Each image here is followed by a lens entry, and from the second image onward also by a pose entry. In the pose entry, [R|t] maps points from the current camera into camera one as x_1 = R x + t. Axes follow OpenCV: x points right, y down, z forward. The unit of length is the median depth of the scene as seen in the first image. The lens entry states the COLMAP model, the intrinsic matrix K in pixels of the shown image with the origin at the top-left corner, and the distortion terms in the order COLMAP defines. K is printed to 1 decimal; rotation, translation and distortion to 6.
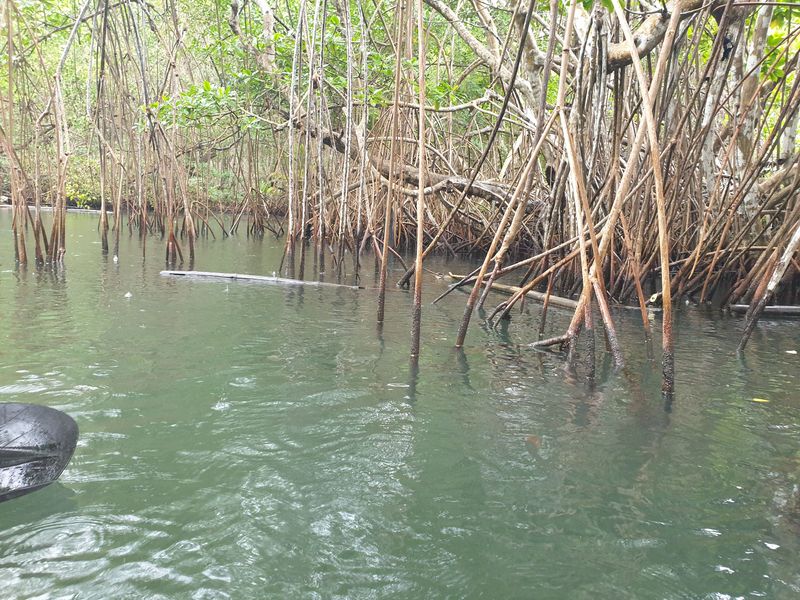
lens RADIAL K [[613.0, 0, 403.3], [0, 613.0, 299.2], [0, 0, 1]] dist [0.015090, -0.010883]
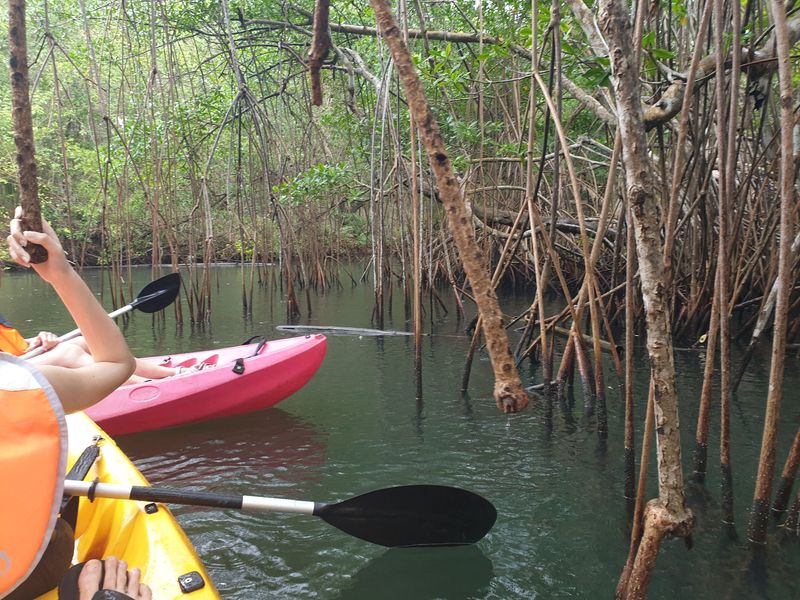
lens RADIAL K [[613.0, 0, 395.0], [0, 613.0, 296.0], [0, 0, 1]] dist [0.015090, -0.010883]
pose [[0.962806, -0.044006, -0.266587, 0.167784], [0.029365, 0.997846, -0.058662, -0.025603], [0.268594, 0.048652, 0.962024, -0.136561]]
